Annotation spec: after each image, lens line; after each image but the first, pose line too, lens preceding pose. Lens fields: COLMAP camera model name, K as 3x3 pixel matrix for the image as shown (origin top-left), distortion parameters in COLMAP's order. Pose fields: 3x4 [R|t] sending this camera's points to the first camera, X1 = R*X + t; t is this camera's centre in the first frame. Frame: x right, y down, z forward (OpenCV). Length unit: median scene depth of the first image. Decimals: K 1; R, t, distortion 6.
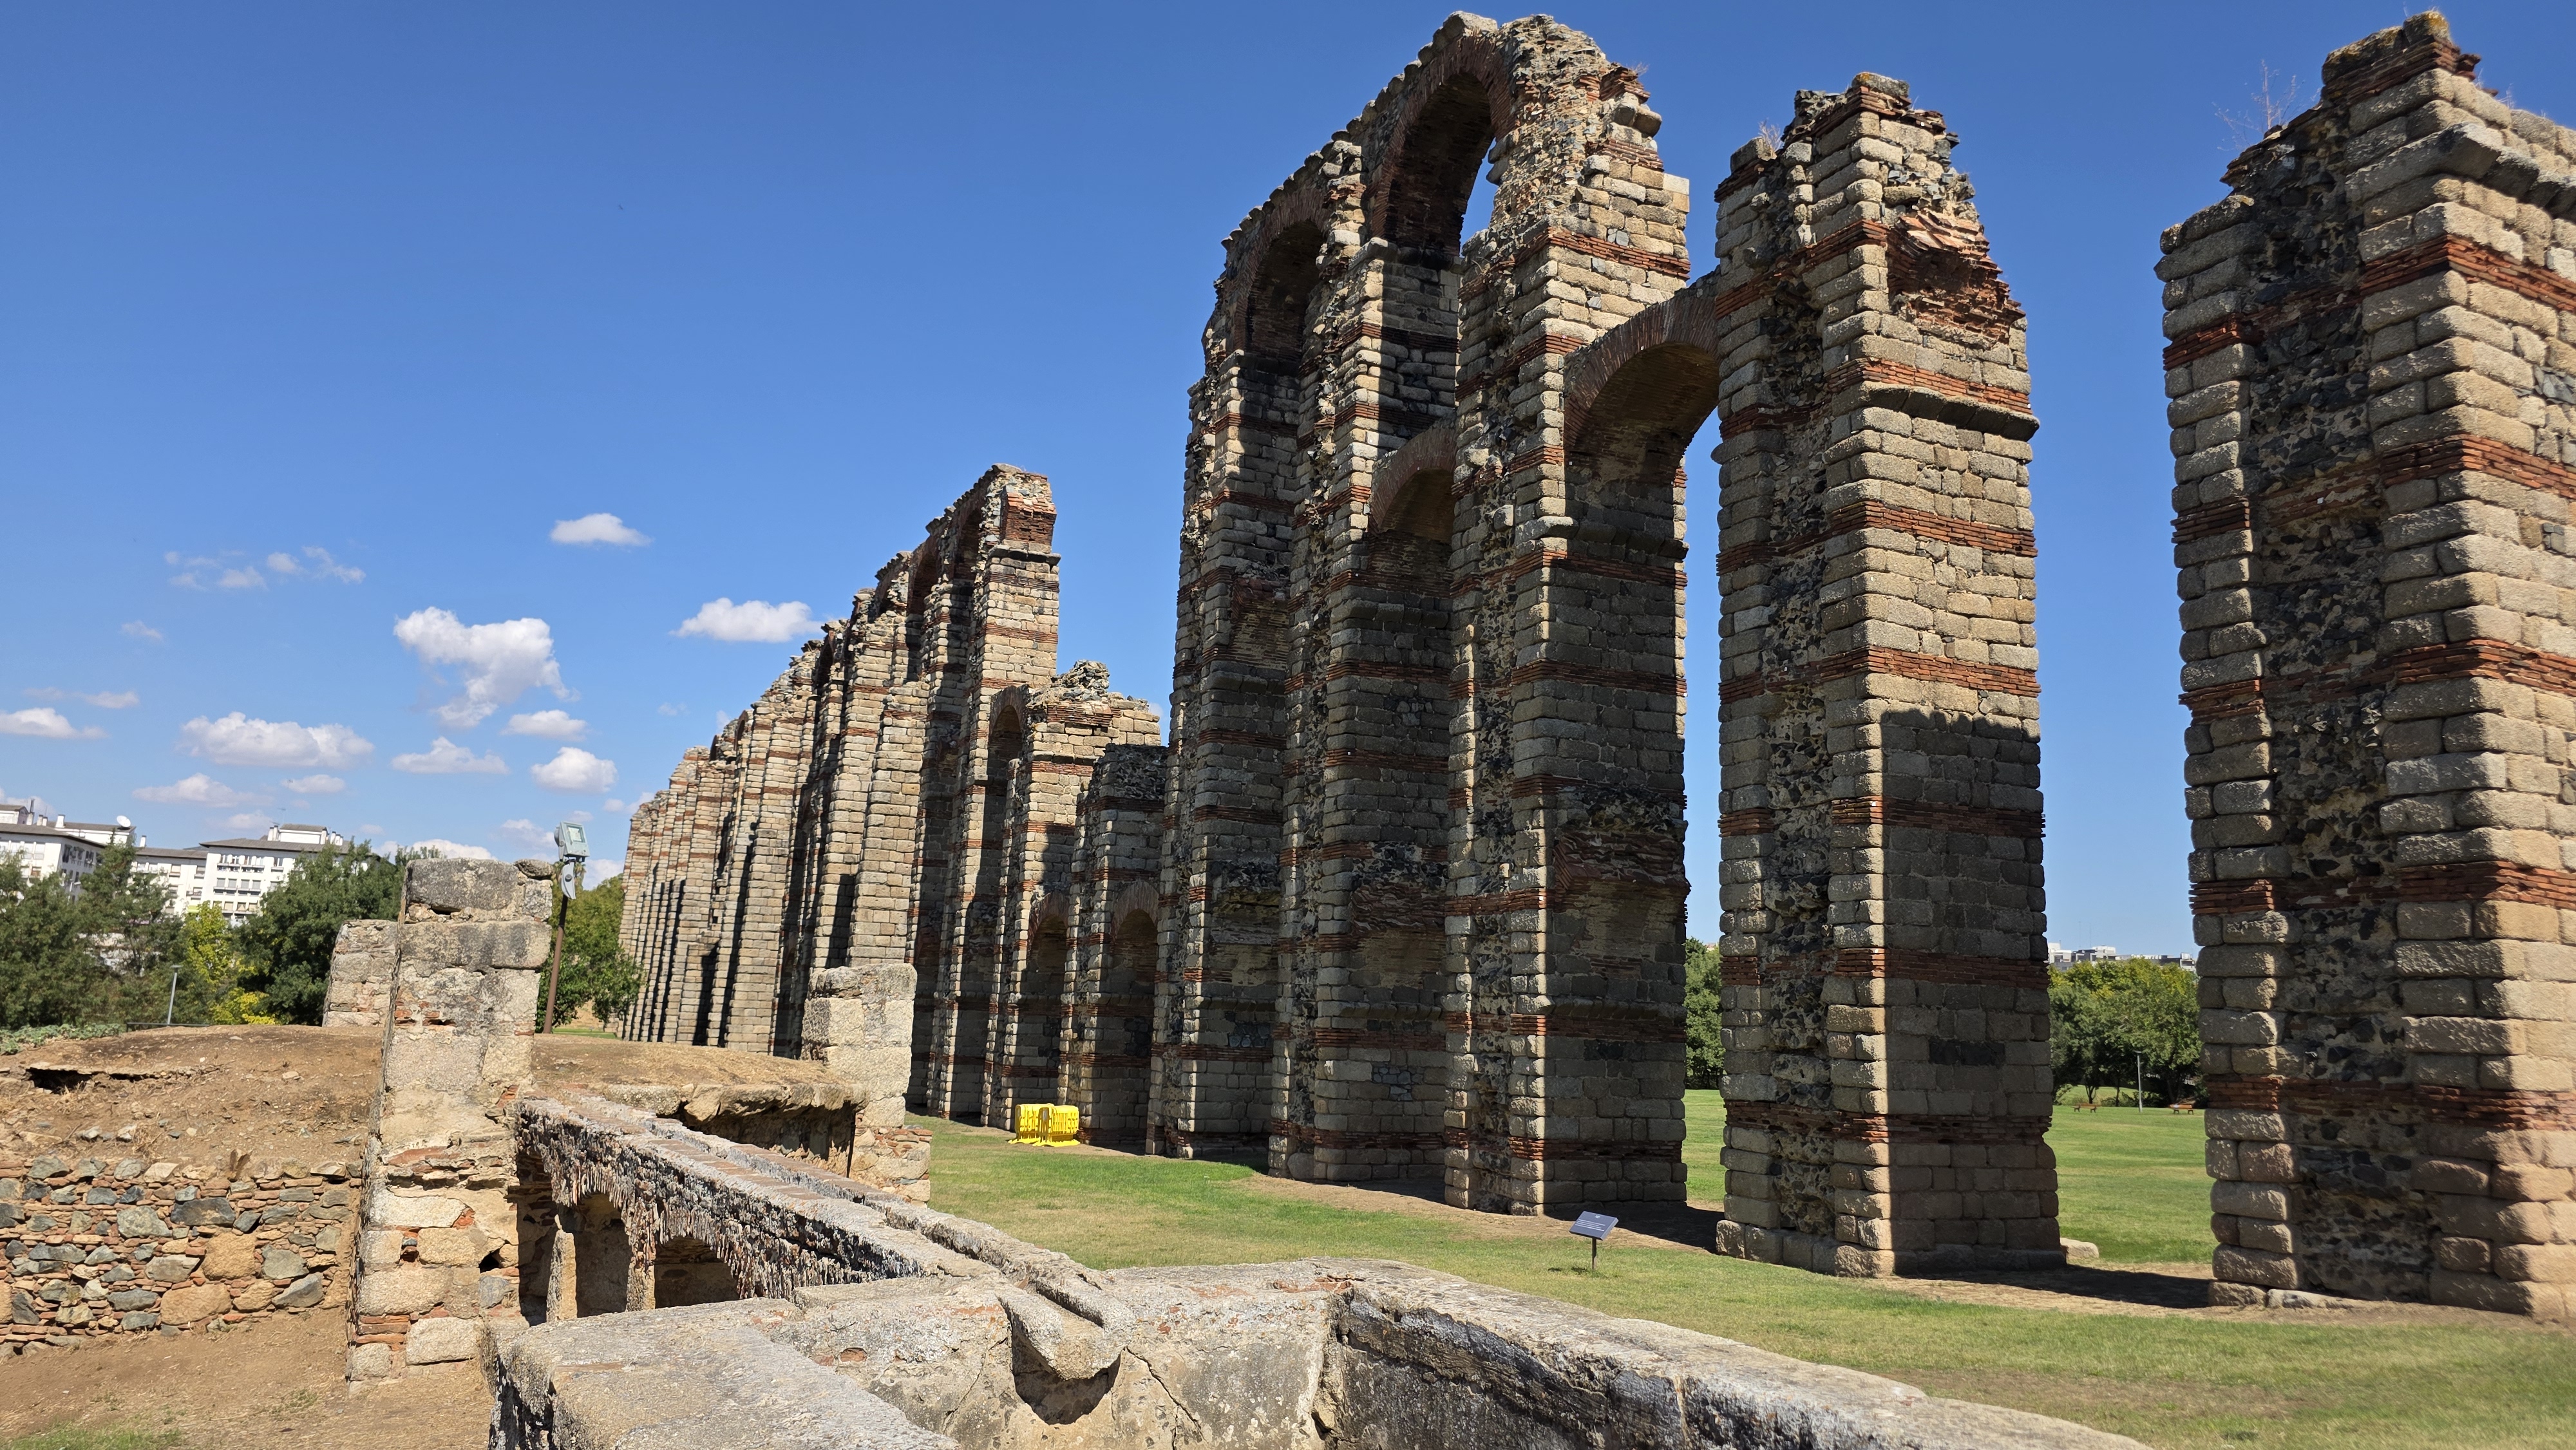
lens RADIAL K [[1728.1, 0, 1289.8], [0, 1728.1, 706.8], [0, 0, 1]] dist [0.088003, -0.094650]
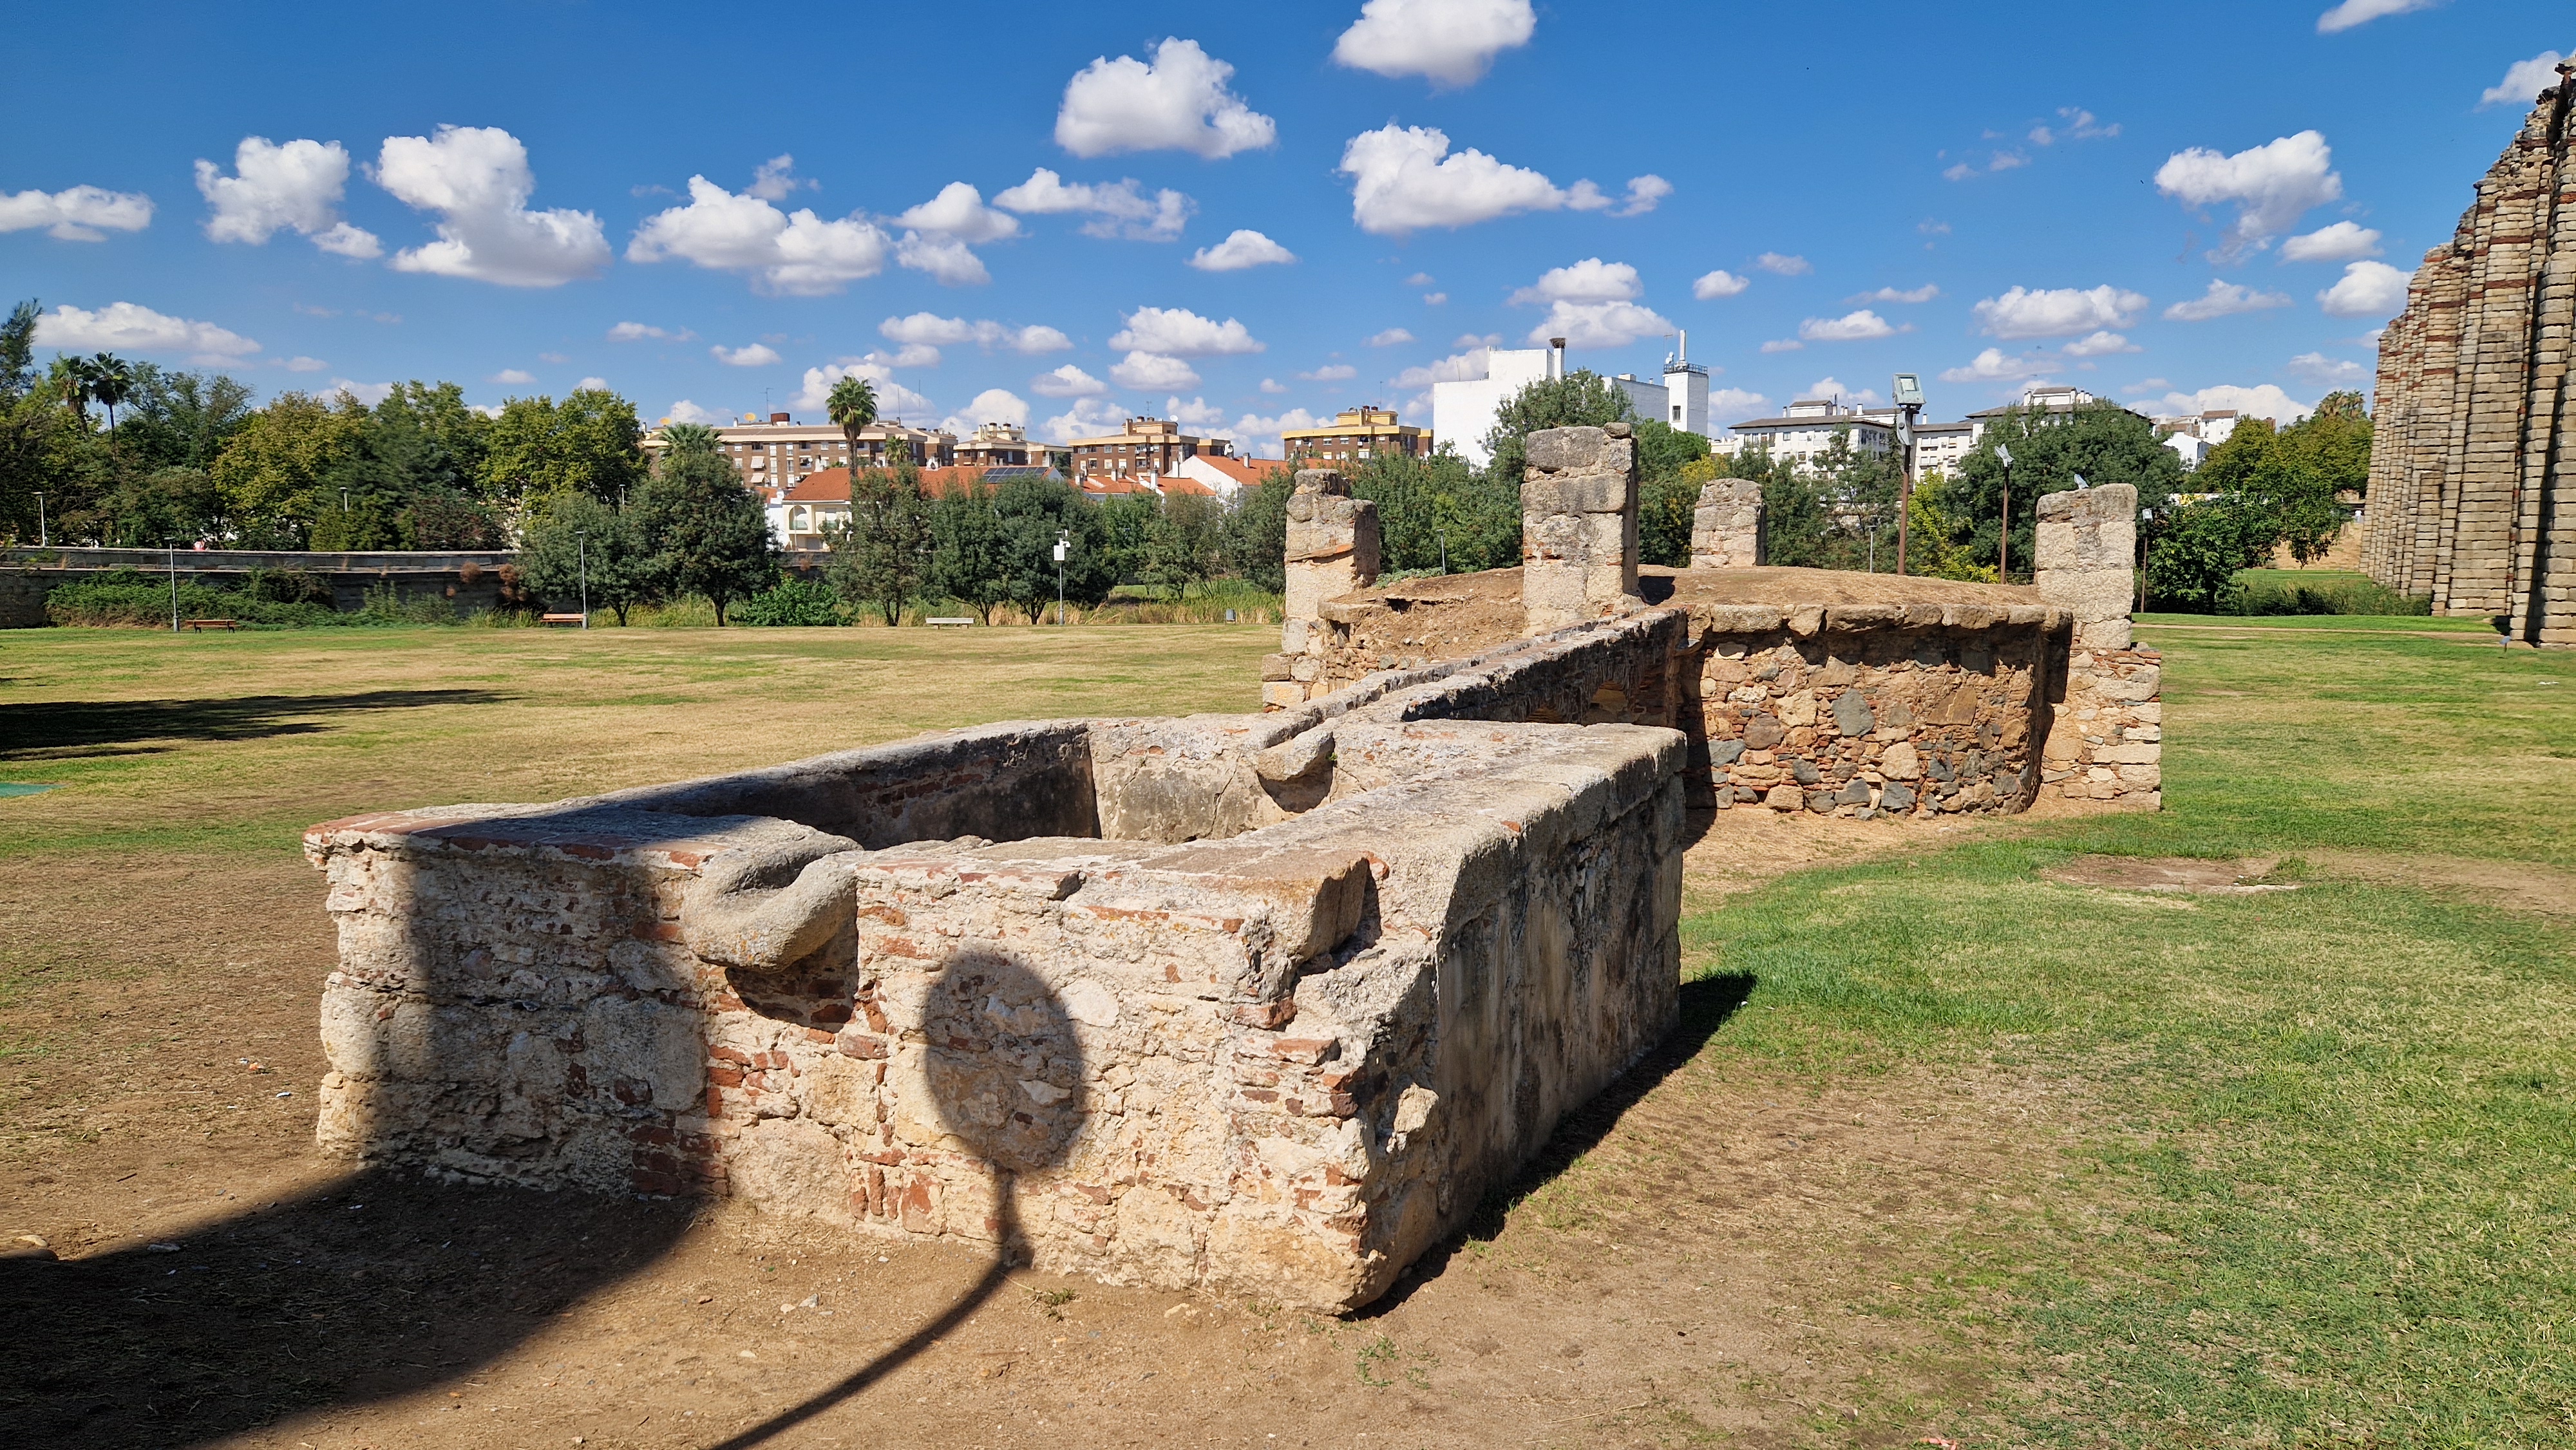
lens RADIAL K [[1702.6, 0, 1286.0], [0, 1702.6, 717.7], [0, 0, 1]] dist [0.091871, -0.094270]
pose [[0.583981, 0.037499, -0.810901, 0.205542], [0.174343, 0.969828, 0.170404, 0.022072], [0.792825, -0.240887, 0.559824, 0.053545]]
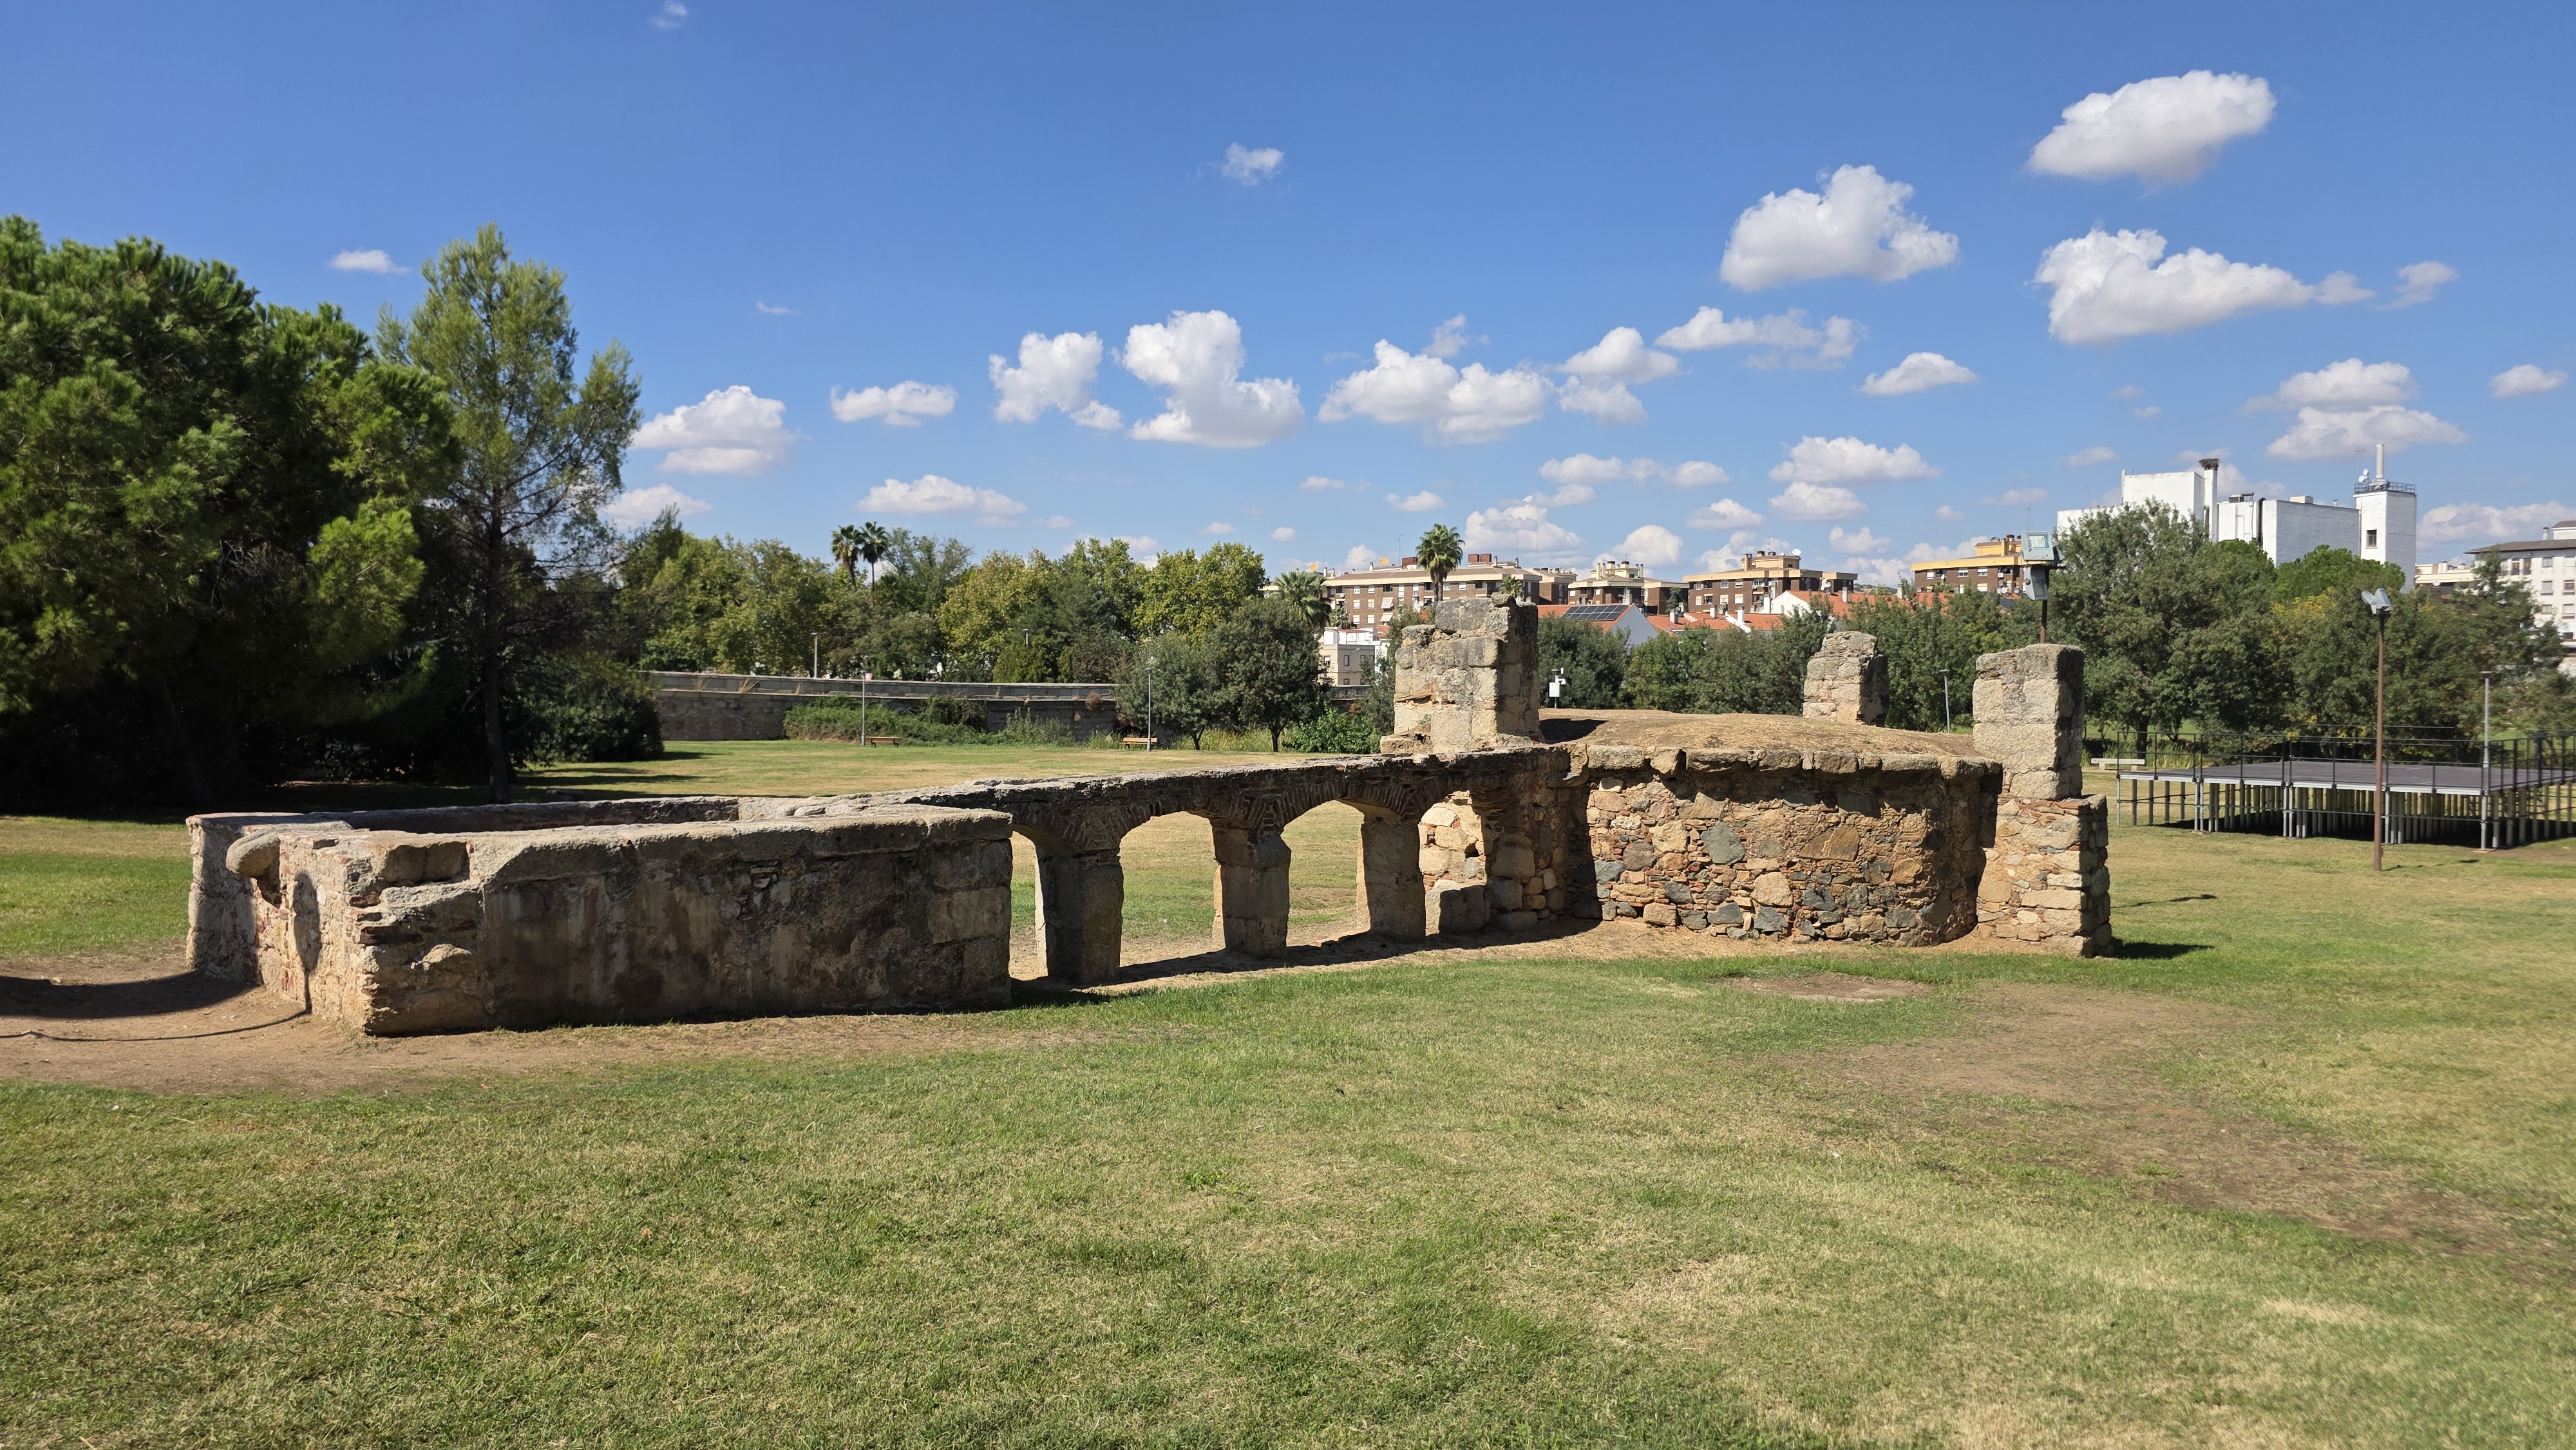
lens RADIAL K [[1728.1, 0, 1289.8], [0, 1728.1, 706.8], [0, 0, 1]] dist [0.088003, -0.094650]
pose [[0.237716, -0.024149, -0.971034, 0.481529], [0.178546, 0.983743, 0.019244, 0.061537], [0.954784, -0.177949, 0.238163, 0.235872]]
